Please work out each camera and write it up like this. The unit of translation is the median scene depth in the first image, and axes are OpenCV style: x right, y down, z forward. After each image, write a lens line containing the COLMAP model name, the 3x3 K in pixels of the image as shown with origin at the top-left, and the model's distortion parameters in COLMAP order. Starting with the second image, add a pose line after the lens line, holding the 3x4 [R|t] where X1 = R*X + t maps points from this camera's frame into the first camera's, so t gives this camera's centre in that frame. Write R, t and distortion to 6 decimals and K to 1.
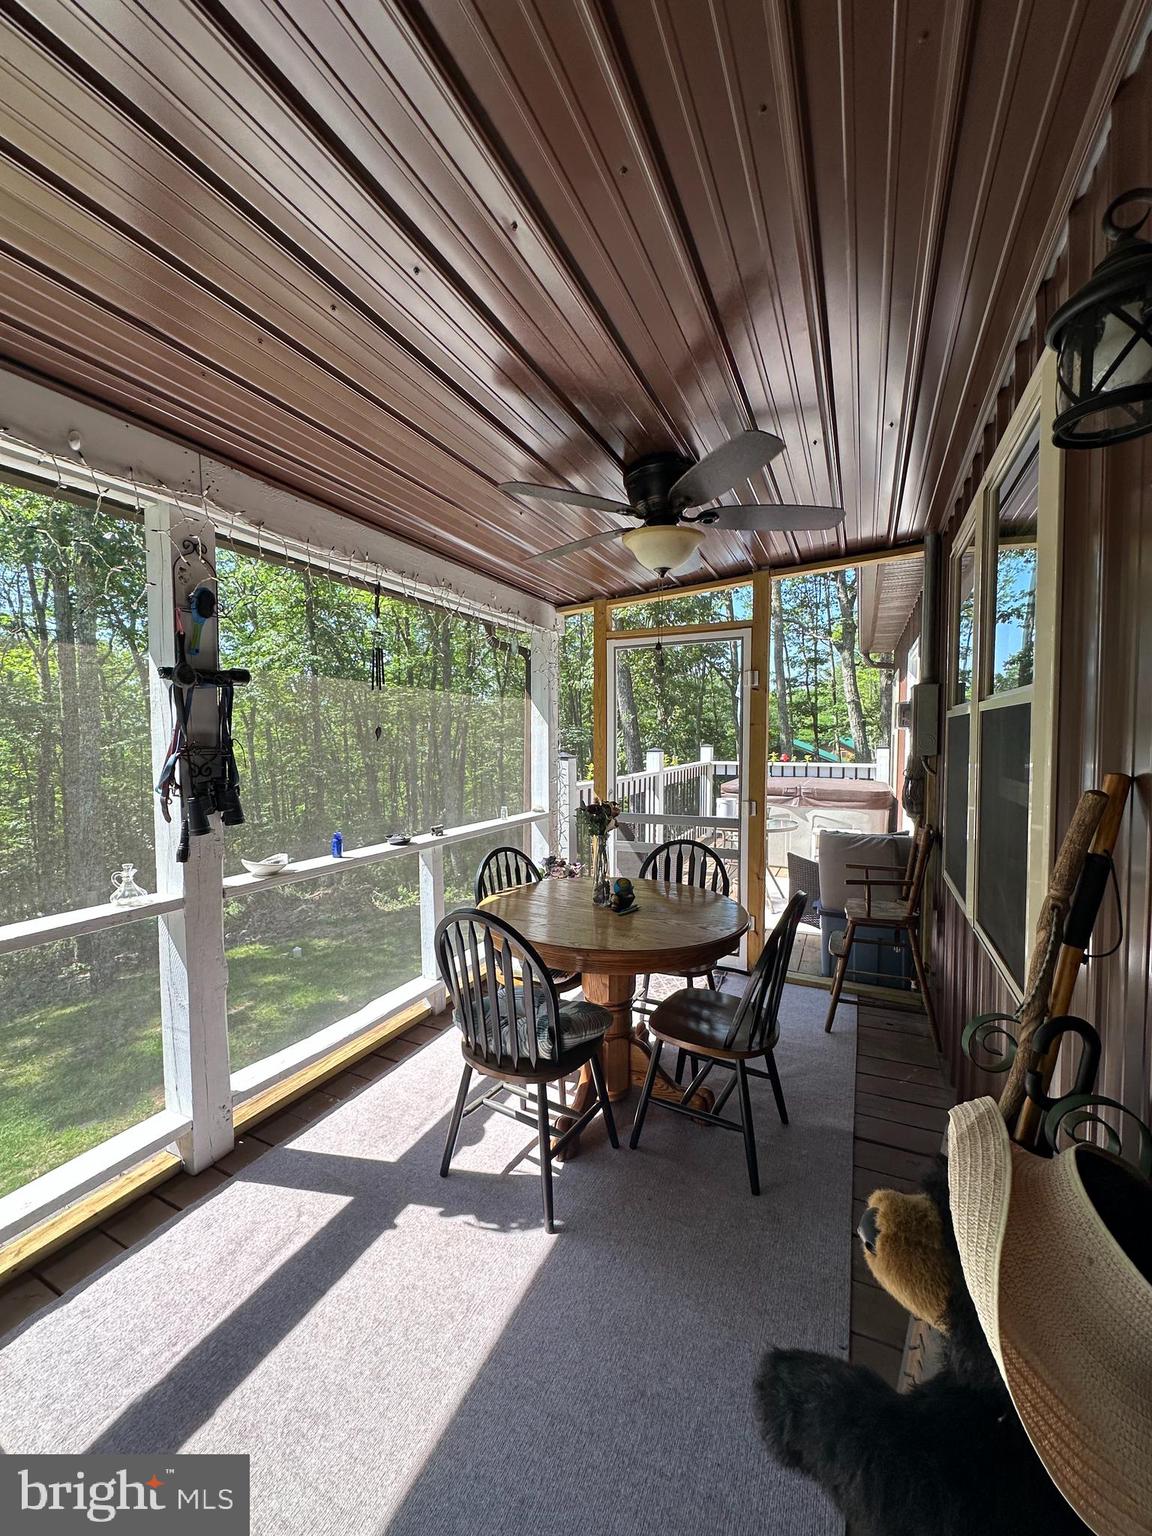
lens RADIAL K [[610.6, 0, 589.4], [0, 610.6, 768.3], [0, 0, 1]] dist [-0.000138, 0.000334]
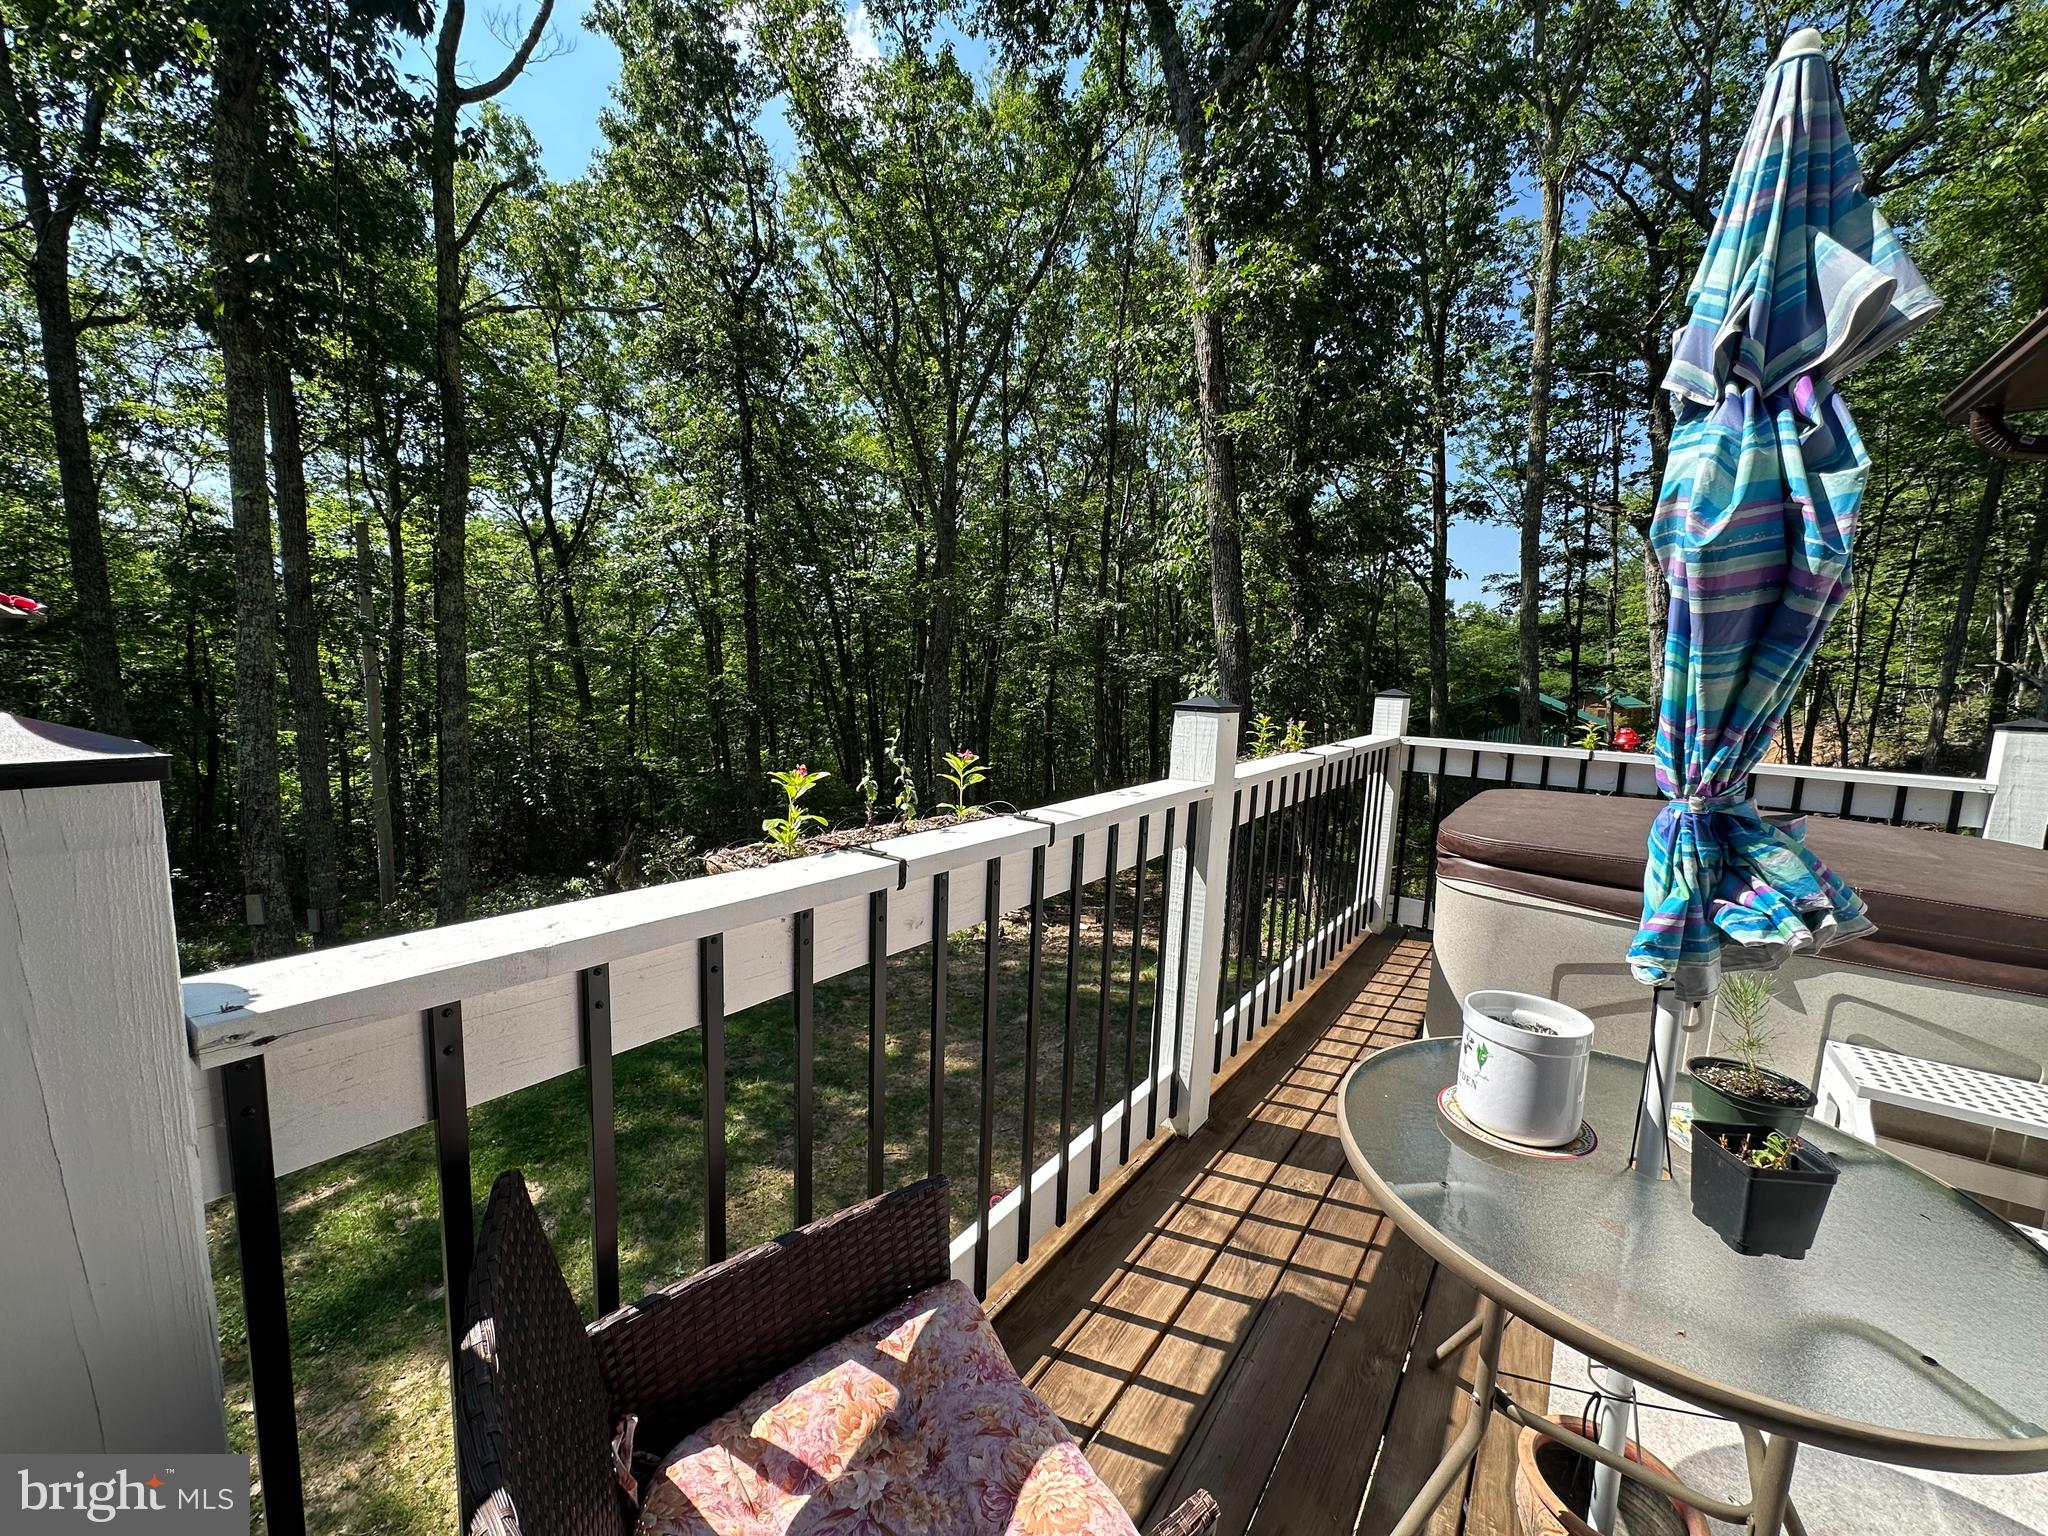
lens RADIAL K [[814.2, 0, 1030.1], [0, 814.2, 764.7], [0, 0, 1]] dist [-0.000138, 0.000334]
pose [[0.976914, 0.063531, -0.203967, 0.021832], [-0.049479, 0.996084, 0.073276, -0.005325], [0.207823, -0.061492, 0.976232, 0.126496]]
